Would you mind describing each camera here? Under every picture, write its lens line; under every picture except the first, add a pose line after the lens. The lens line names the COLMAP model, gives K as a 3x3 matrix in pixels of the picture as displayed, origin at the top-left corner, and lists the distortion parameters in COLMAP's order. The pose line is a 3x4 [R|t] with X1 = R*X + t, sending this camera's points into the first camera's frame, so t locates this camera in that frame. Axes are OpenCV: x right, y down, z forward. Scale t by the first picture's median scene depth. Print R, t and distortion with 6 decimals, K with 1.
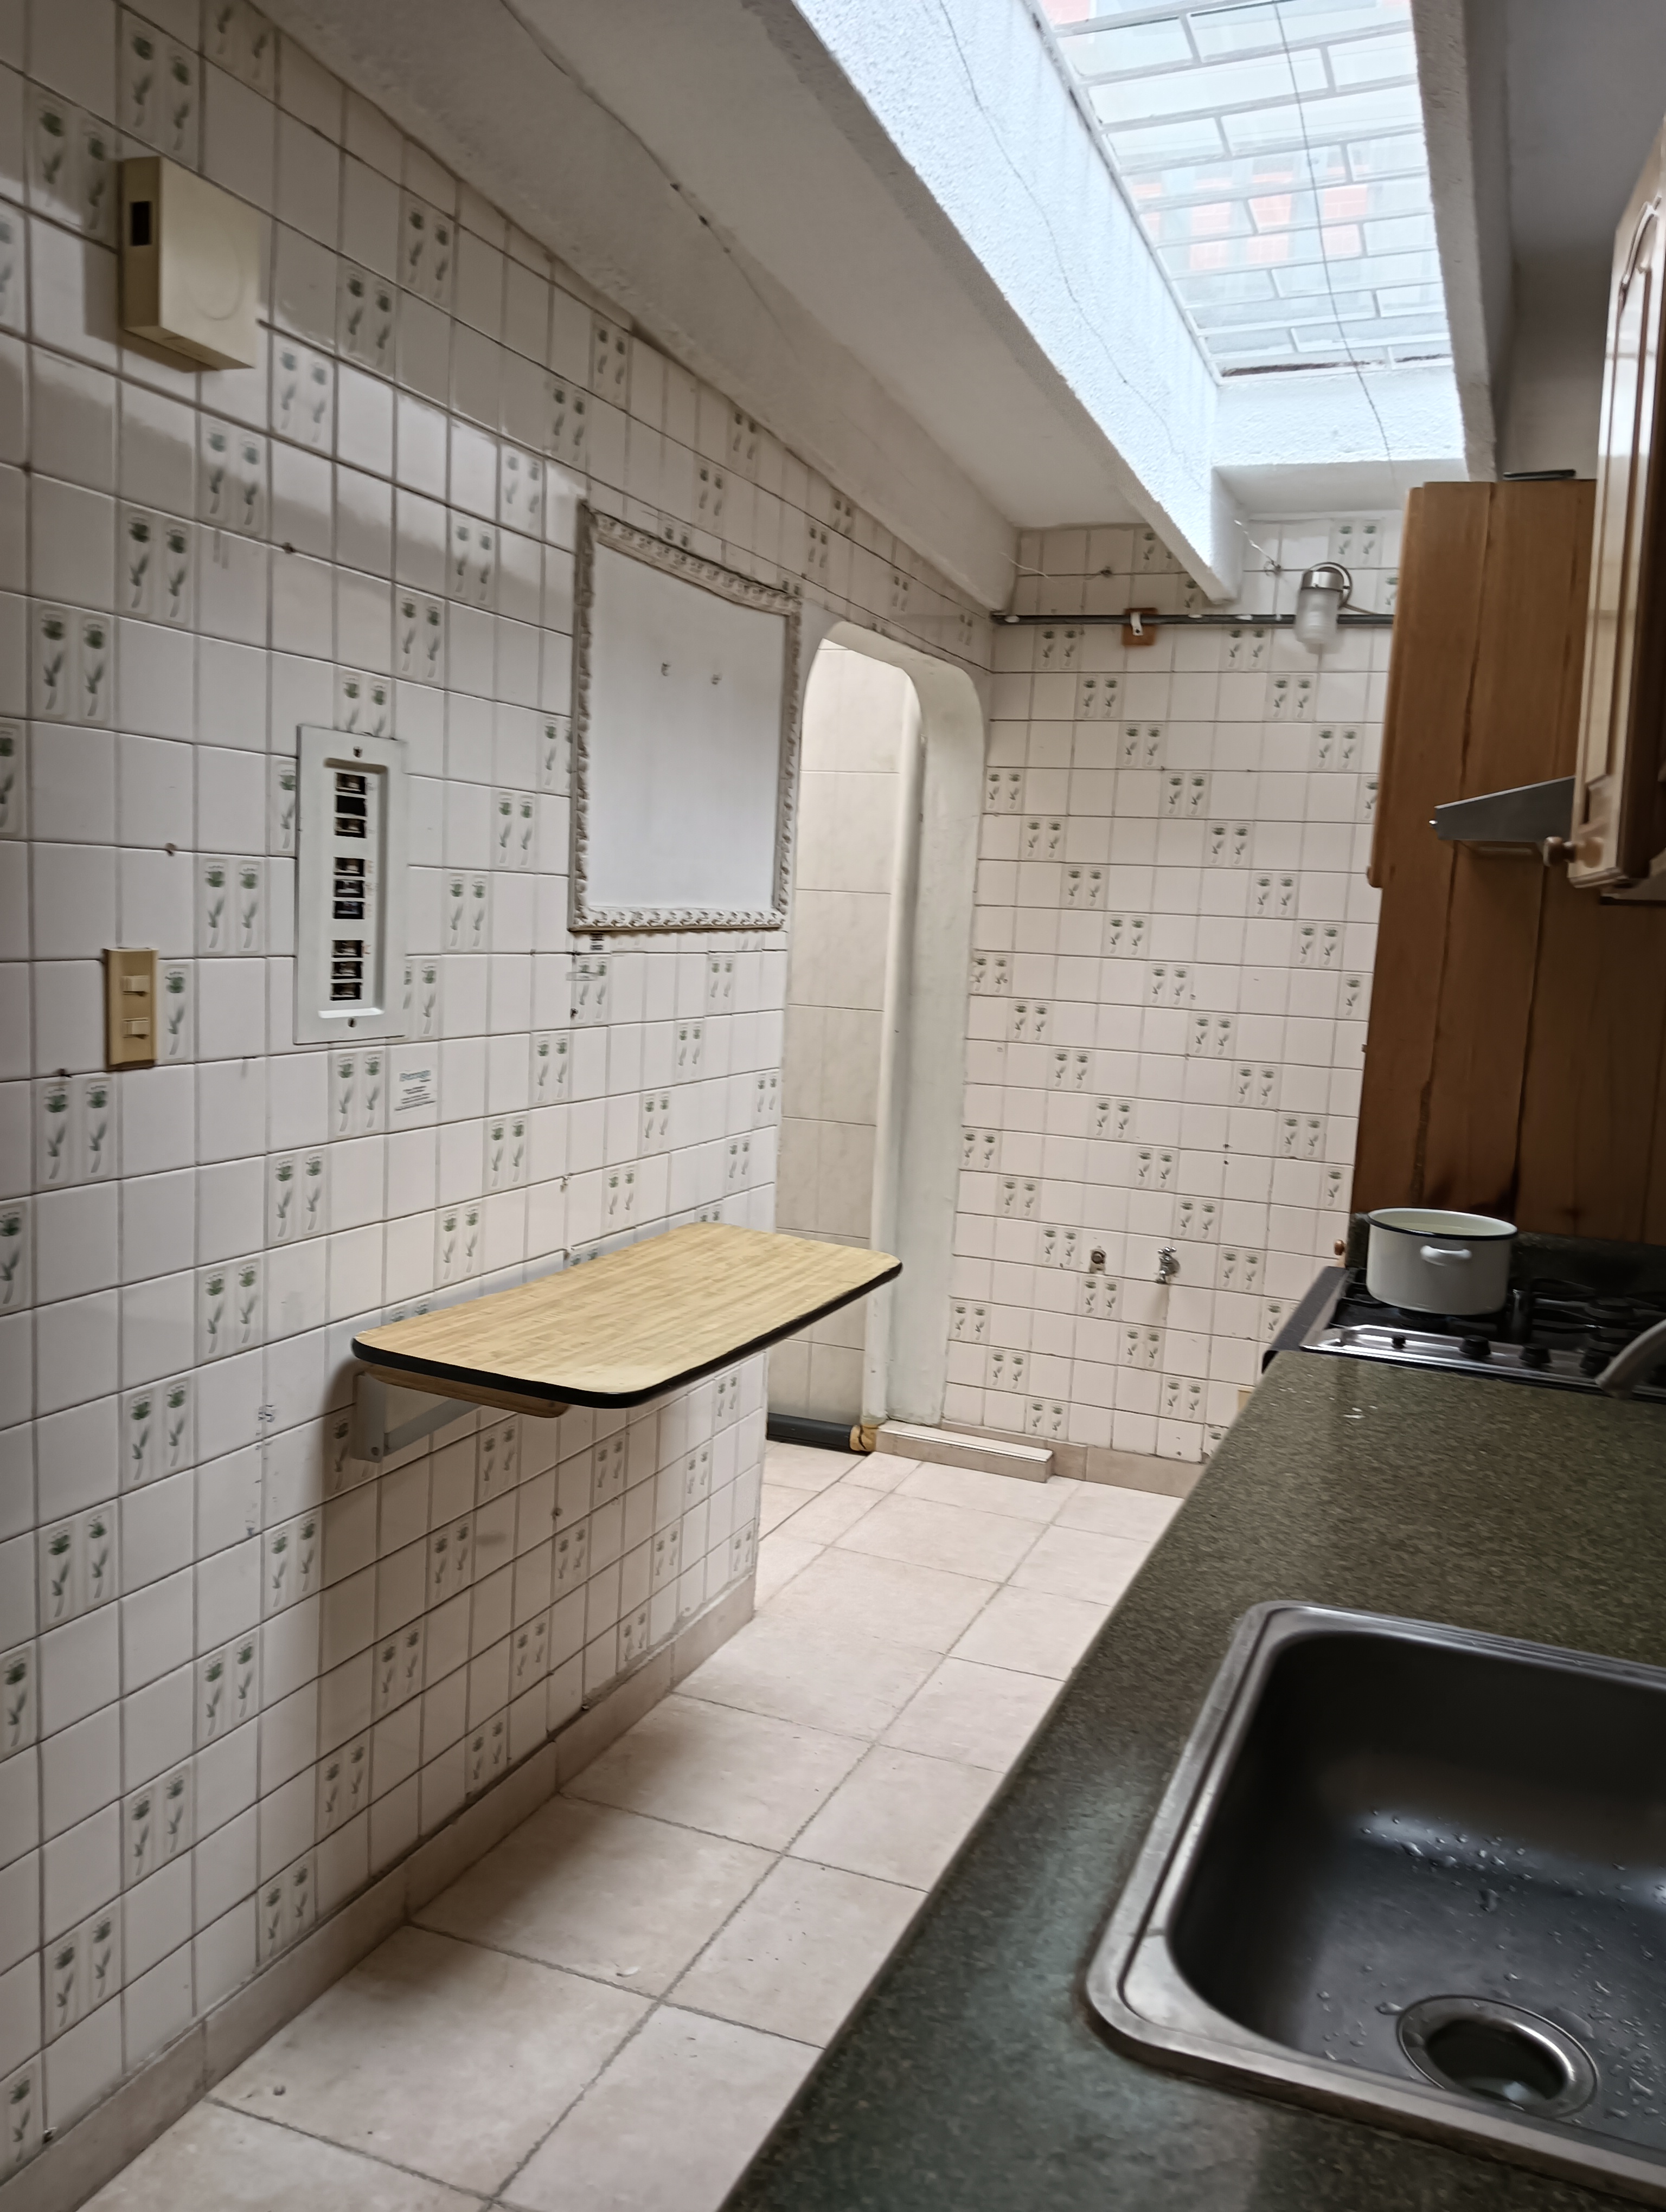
lens RADIAL K [[1689.2, 0, 834.2], [0, 1689.2, 1108.0], [0, 0, 1]] dist [-0.002870, -0.047197]
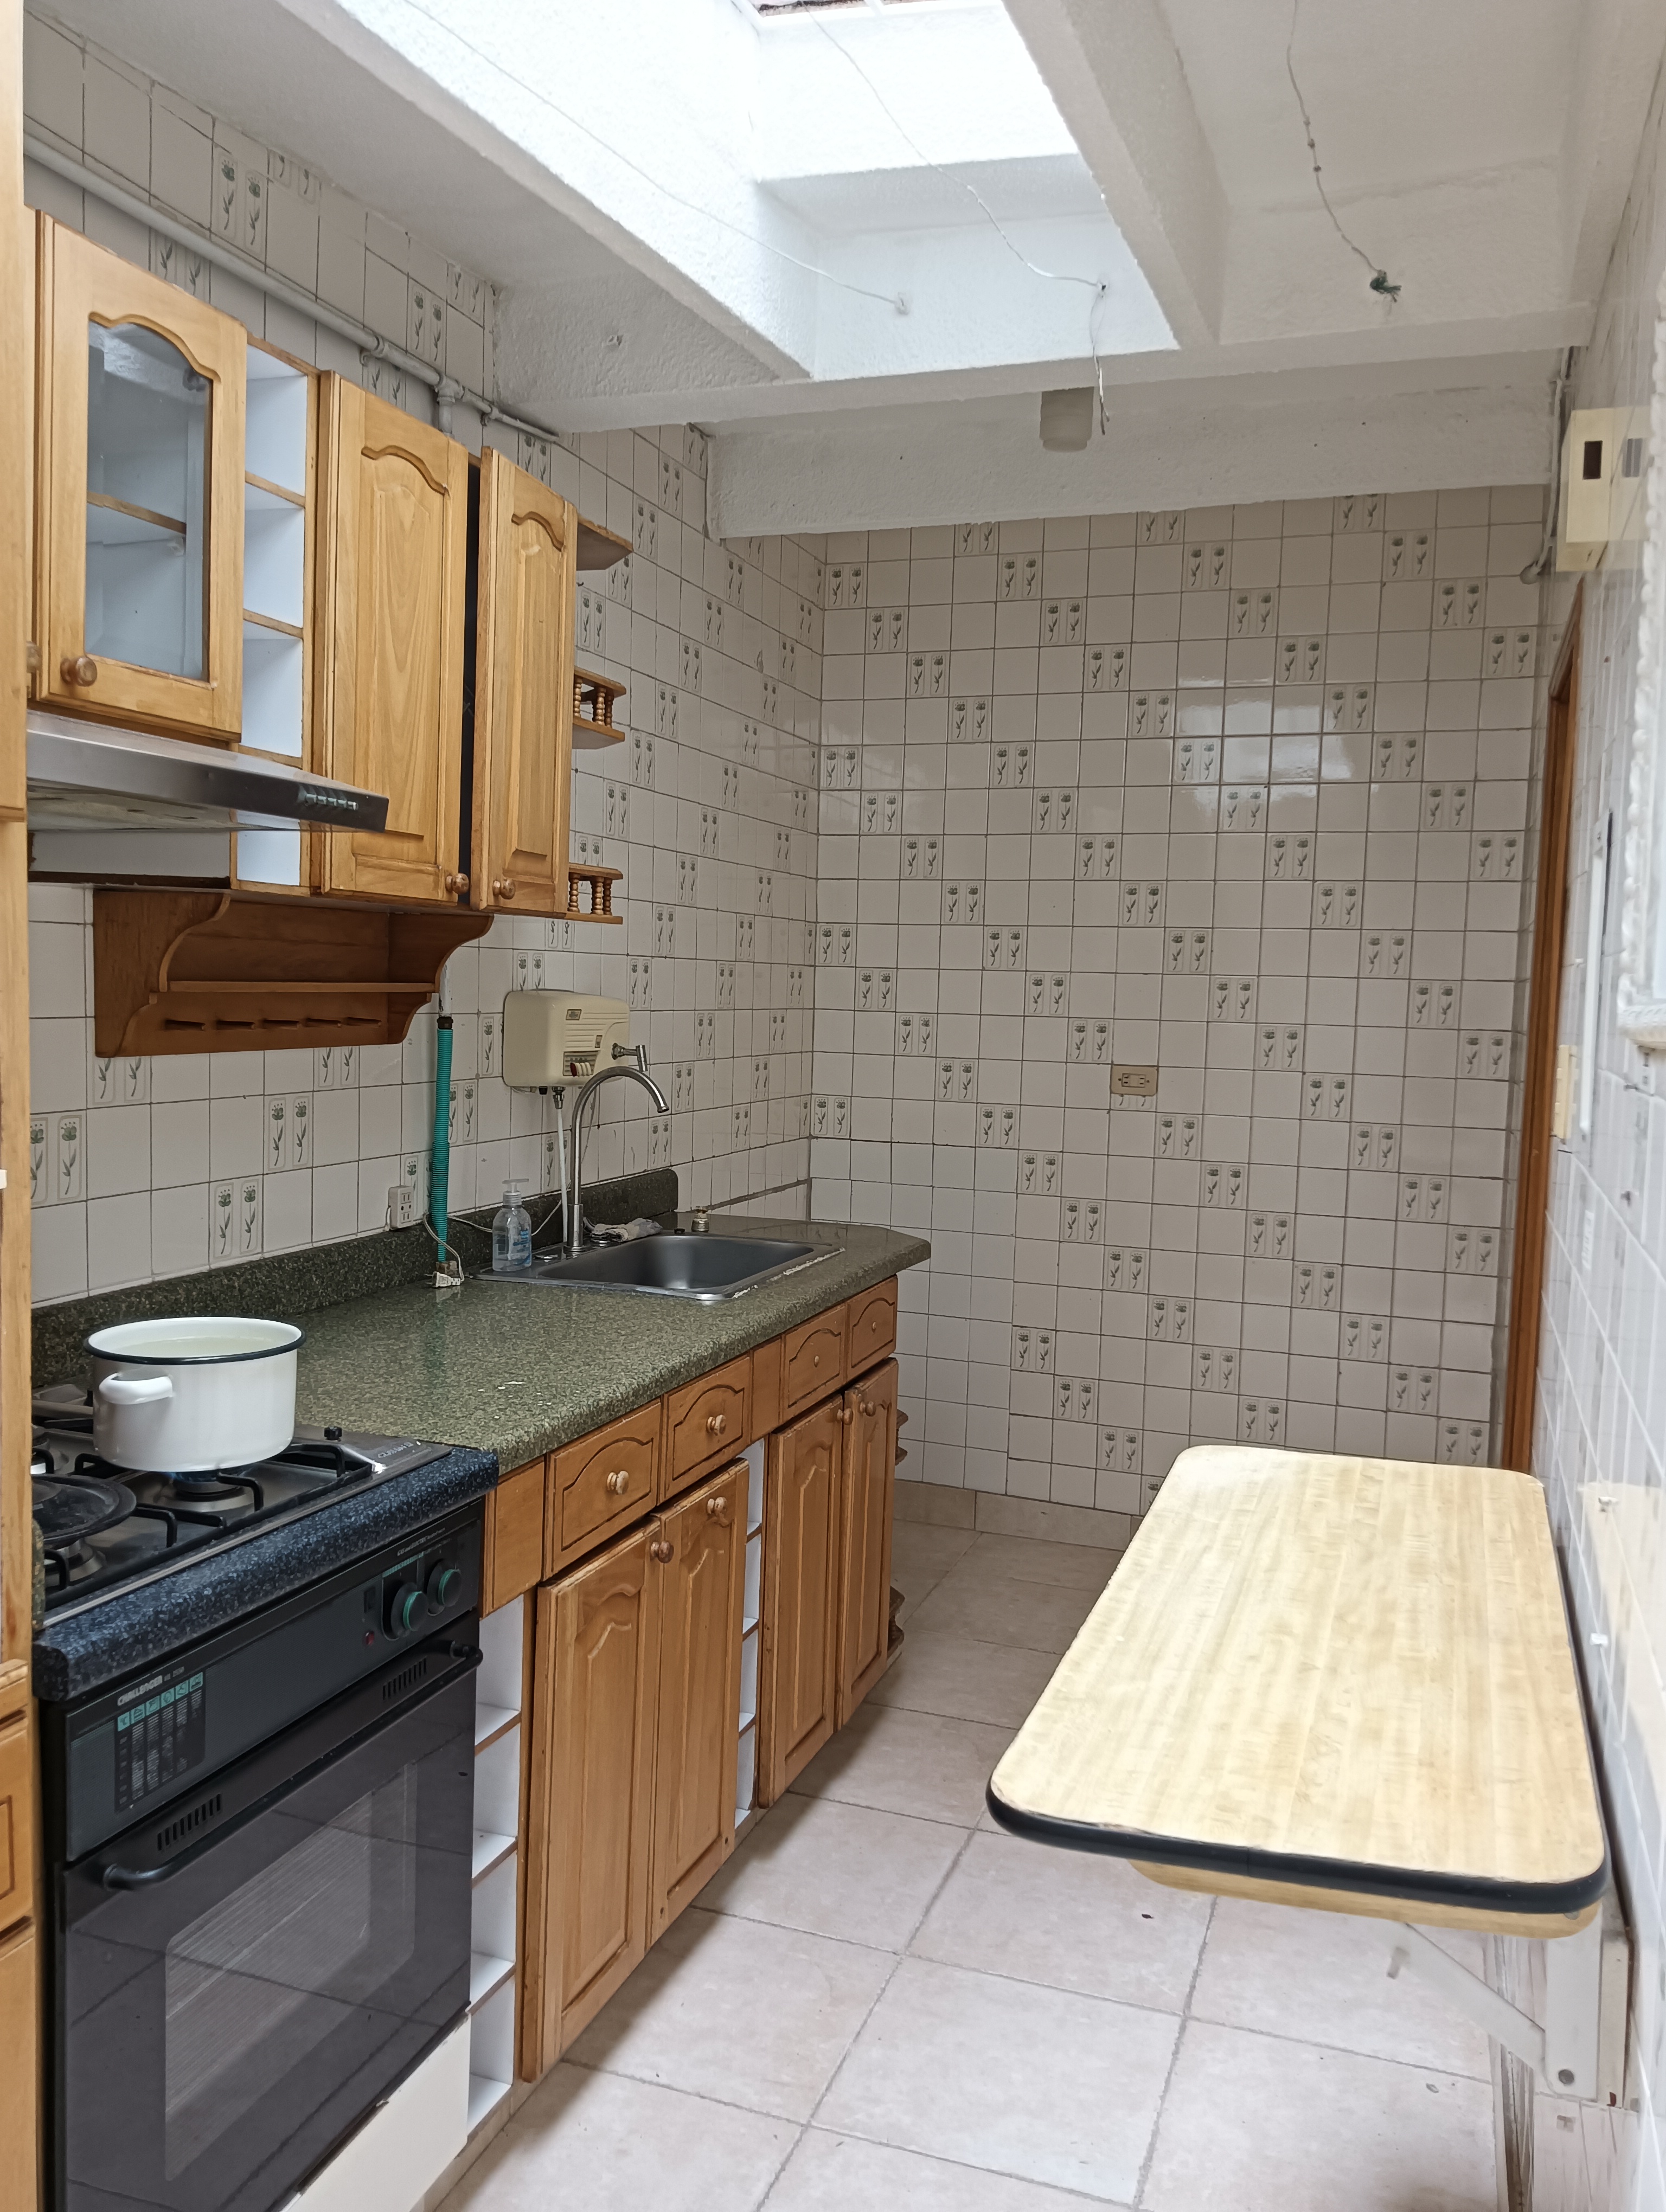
lens RADIAL K [[1689.2, 0, 850.4], [0, 1689.2, 1102.6], [0, 0, 1]] dist [-0.002870, -0.047197]
pose [[-0.995511, -0.077359, -0.054526, 0.132875], [-0.086132, 0.979303, 0.183158, -0.177912], [0.039228, 0.187032, -0.981570, 1.677081]]
